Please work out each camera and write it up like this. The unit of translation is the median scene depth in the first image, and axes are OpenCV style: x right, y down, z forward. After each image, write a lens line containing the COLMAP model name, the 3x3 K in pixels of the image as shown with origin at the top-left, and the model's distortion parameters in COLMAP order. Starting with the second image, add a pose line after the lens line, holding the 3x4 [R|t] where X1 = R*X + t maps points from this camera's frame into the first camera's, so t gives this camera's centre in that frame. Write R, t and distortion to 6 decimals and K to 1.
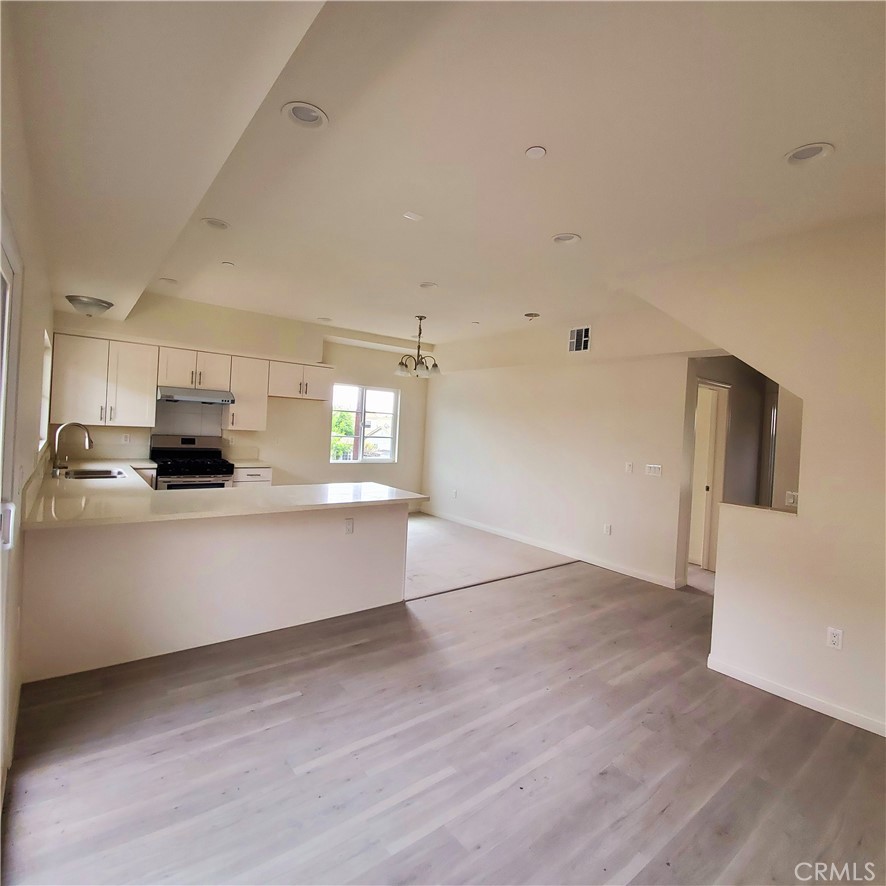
lens RADIAL K [[471.7, 0, 442.7], [0, 471.7, 428.5], [0, 0, 1]] dist [-0.000515, -0.000115]
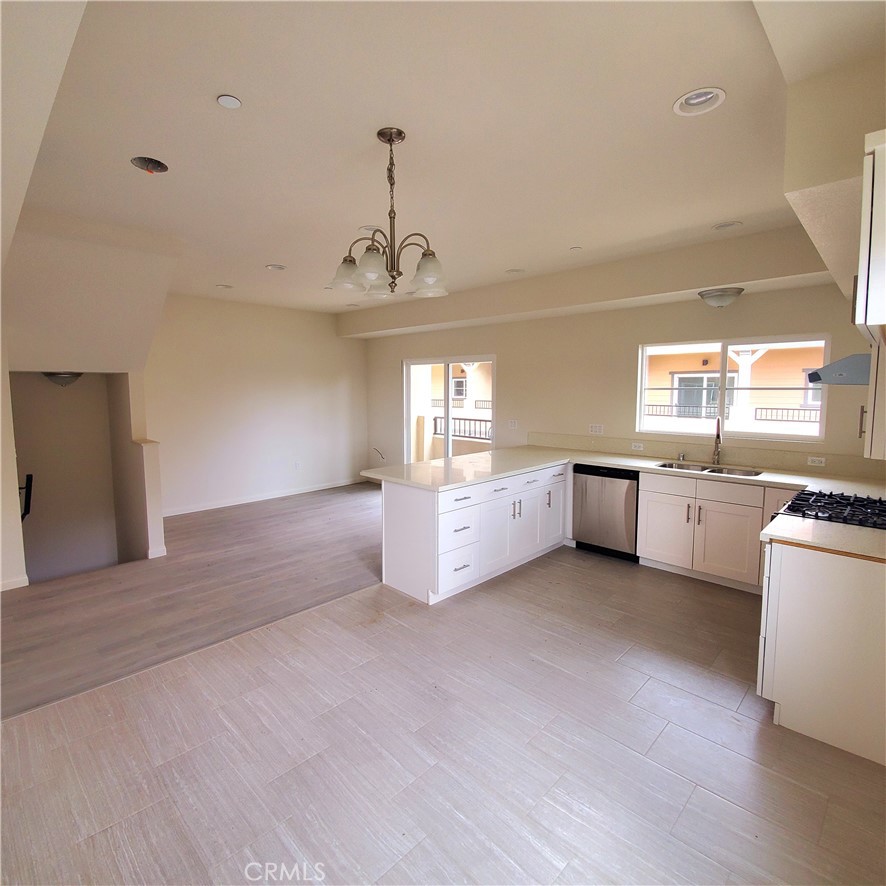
lens RADIAL K [[471.7, 0, 442.7], [0, 471.7, 428.5], [0, 0, 1]] dist [-0.000515, -0.000115]
pose [[-0.991189, -0.036171, -0.127424, -0.086980], [-0.047770, 0.994870, 0.089176, -0.054750], [0.123545, 0.094478, -0.987831, 2.528701]]
